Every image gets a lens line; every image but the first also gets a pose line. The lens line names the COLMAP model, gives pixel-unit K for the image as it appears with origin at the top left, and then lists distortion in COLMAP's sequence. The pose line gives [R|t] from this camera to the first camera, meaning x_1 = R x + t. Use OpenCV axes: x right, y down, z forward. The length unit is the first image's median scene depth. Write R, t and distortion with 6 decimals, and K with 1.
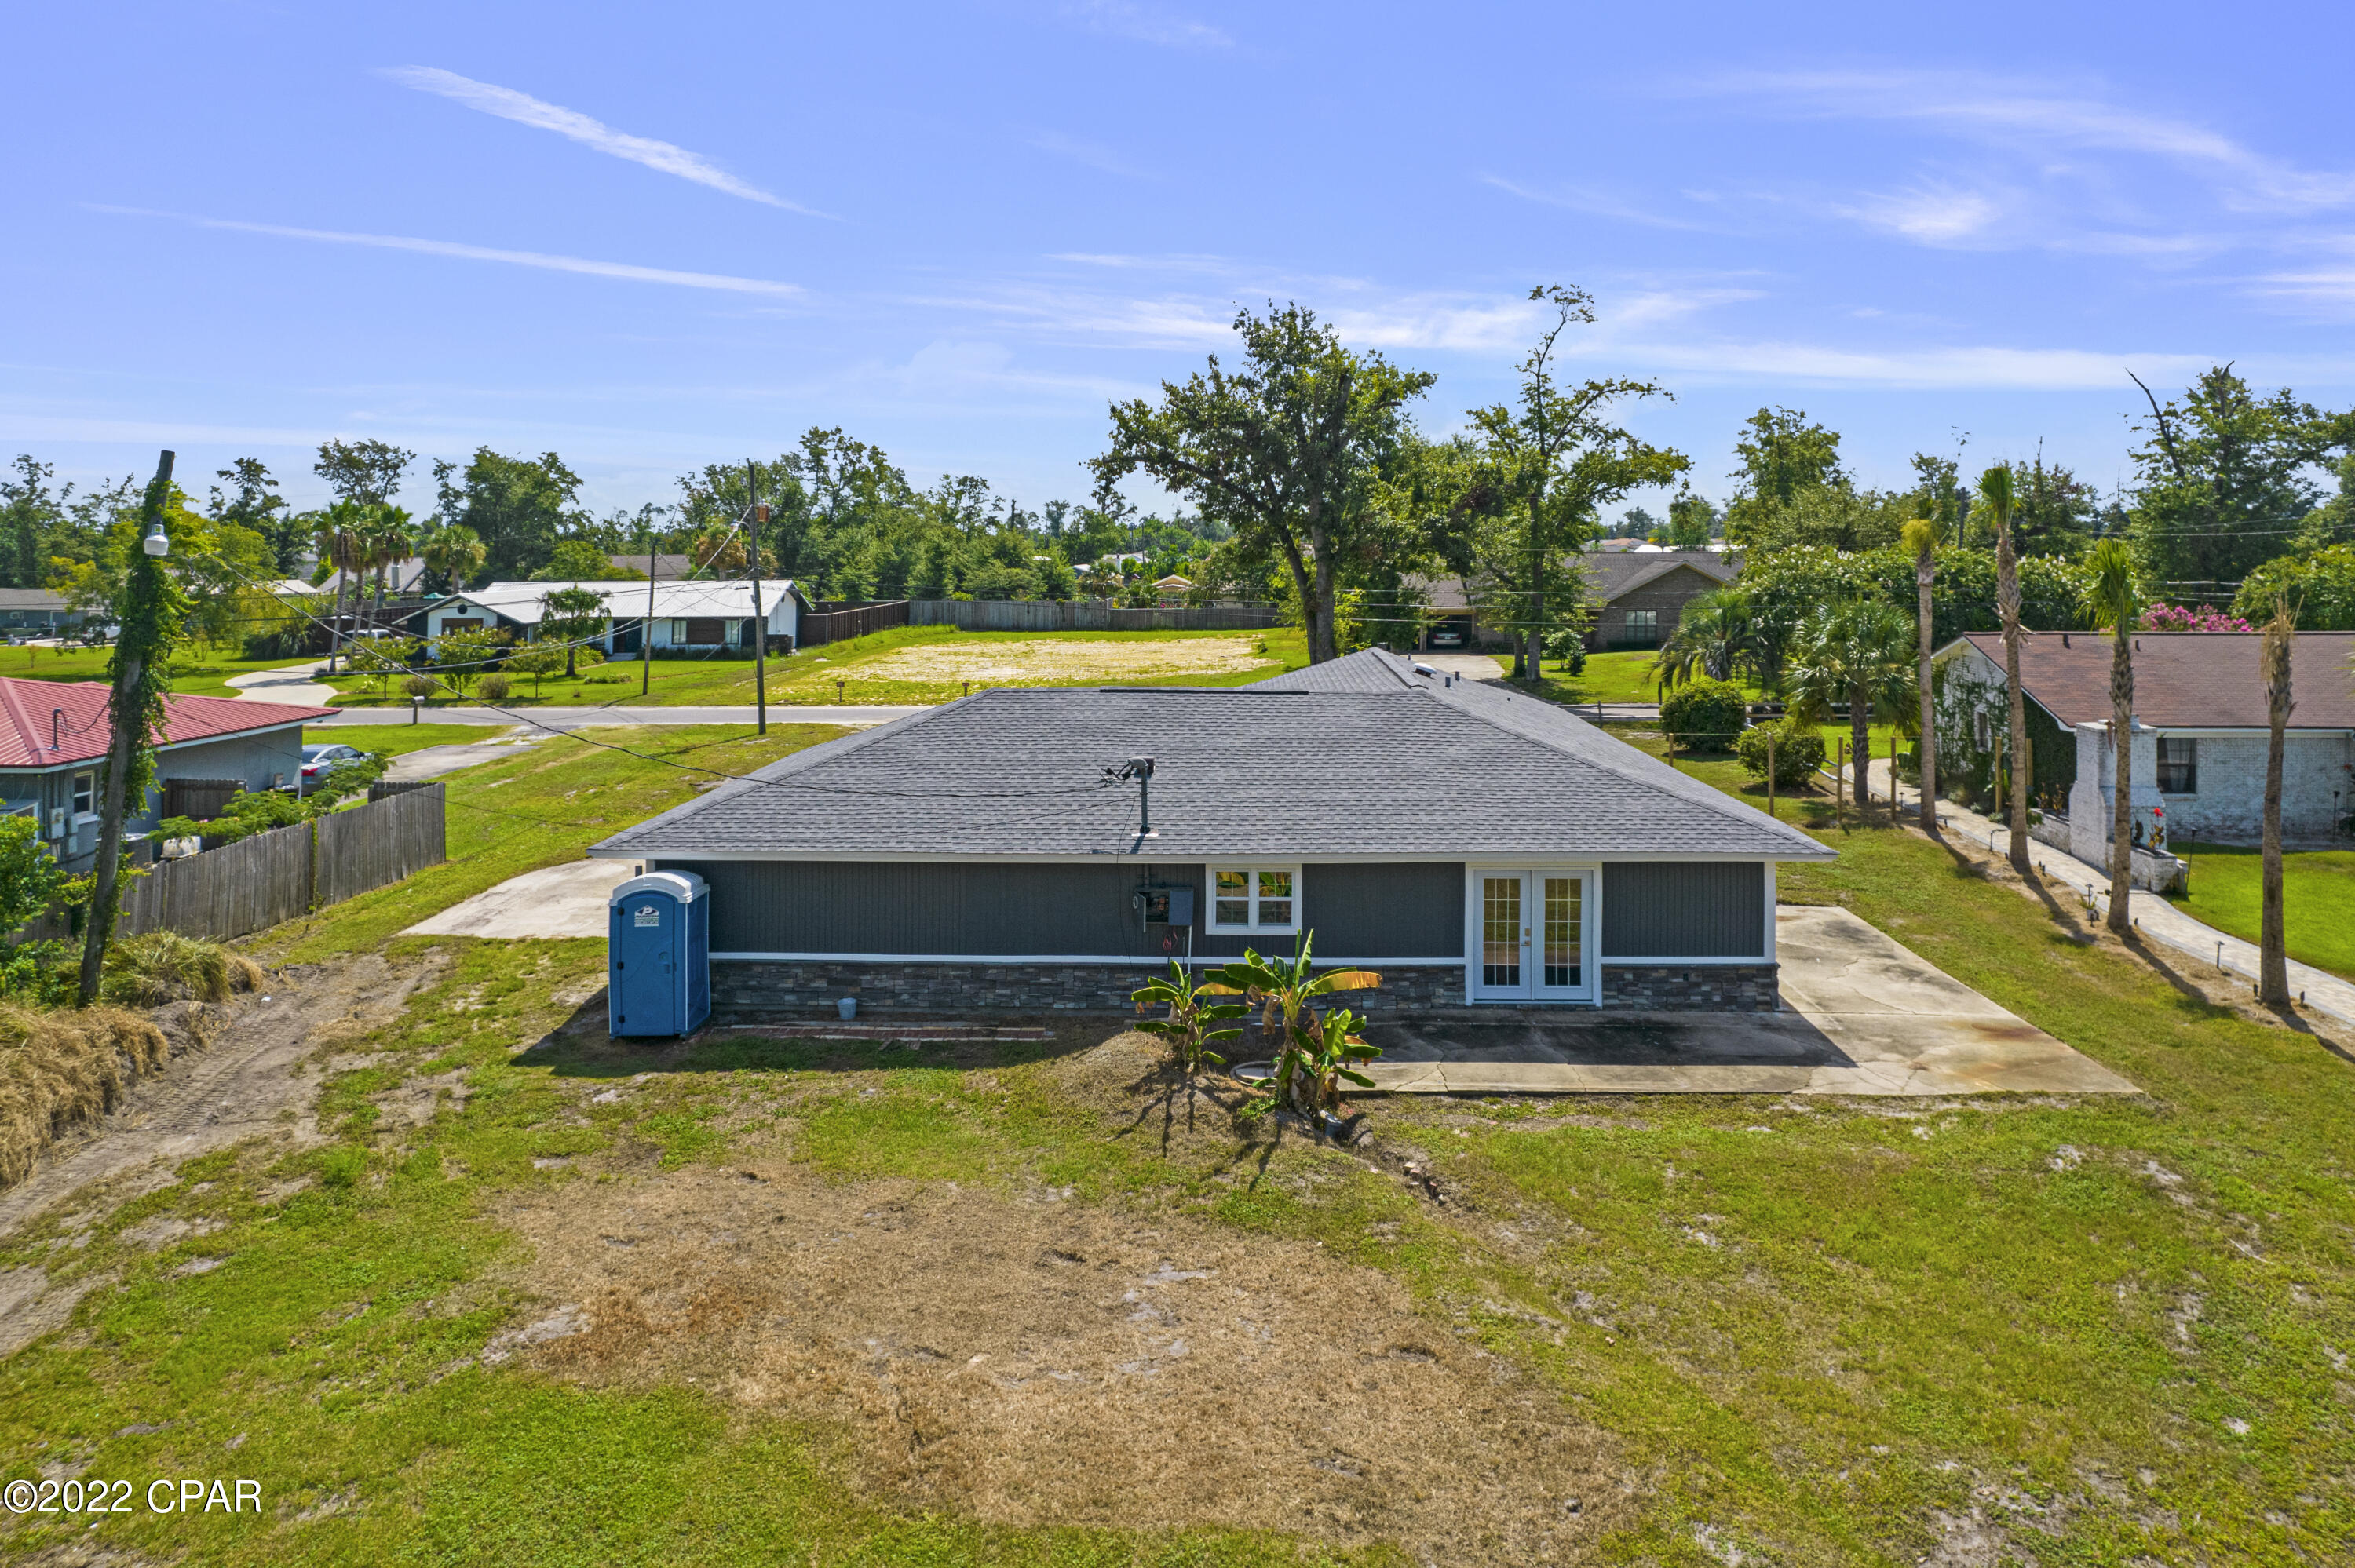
lens RADIAL K [[1469.2, 0, 1181.7], [0, 1469.2, 638.6], [0, 0, 1]] dist [-0.052507, 0.041067]
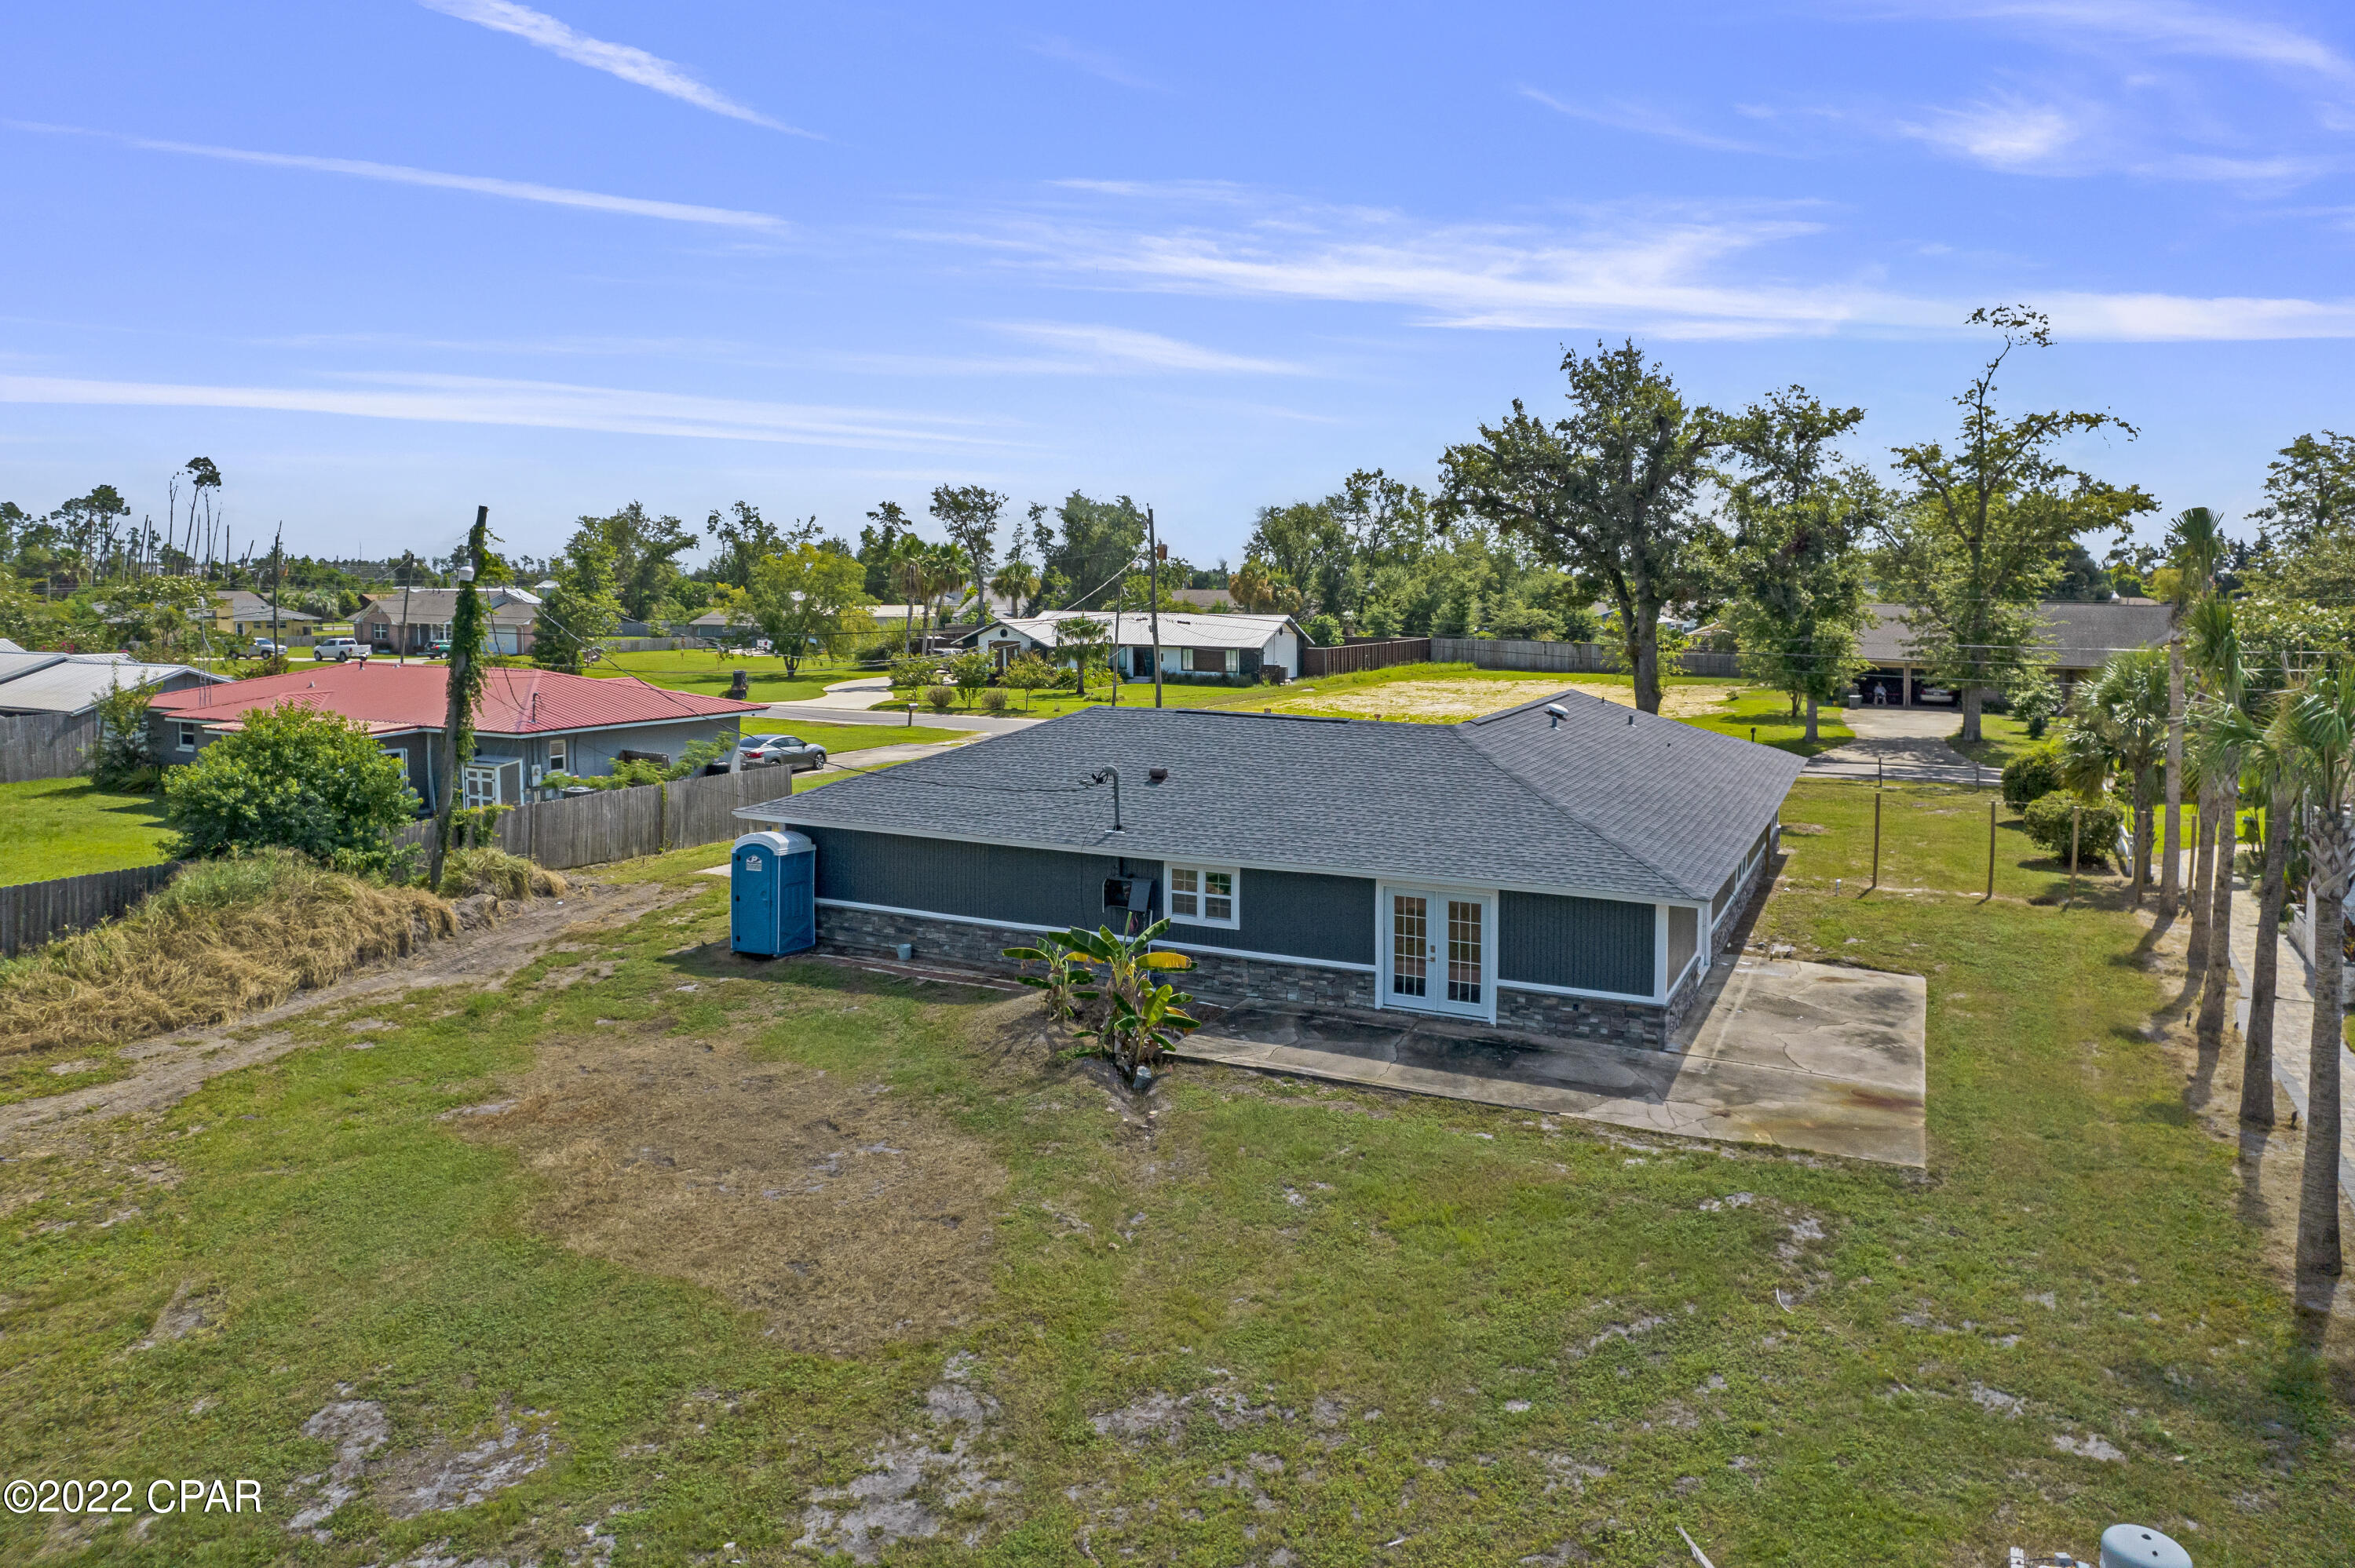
lens RADIAL K [[1413.0, 0, 1177.5], [0, 1413.0, 784.0], [0, 0, 1]] dist [-0.055090, 0.045864]
pose [[0.928603, 0.065657, -0.365220, 0.418582], [-0.037339, 0.995760, 0.084076, -0.000472], [0.369191, -0.064436, 0.927117, -0.024323]]
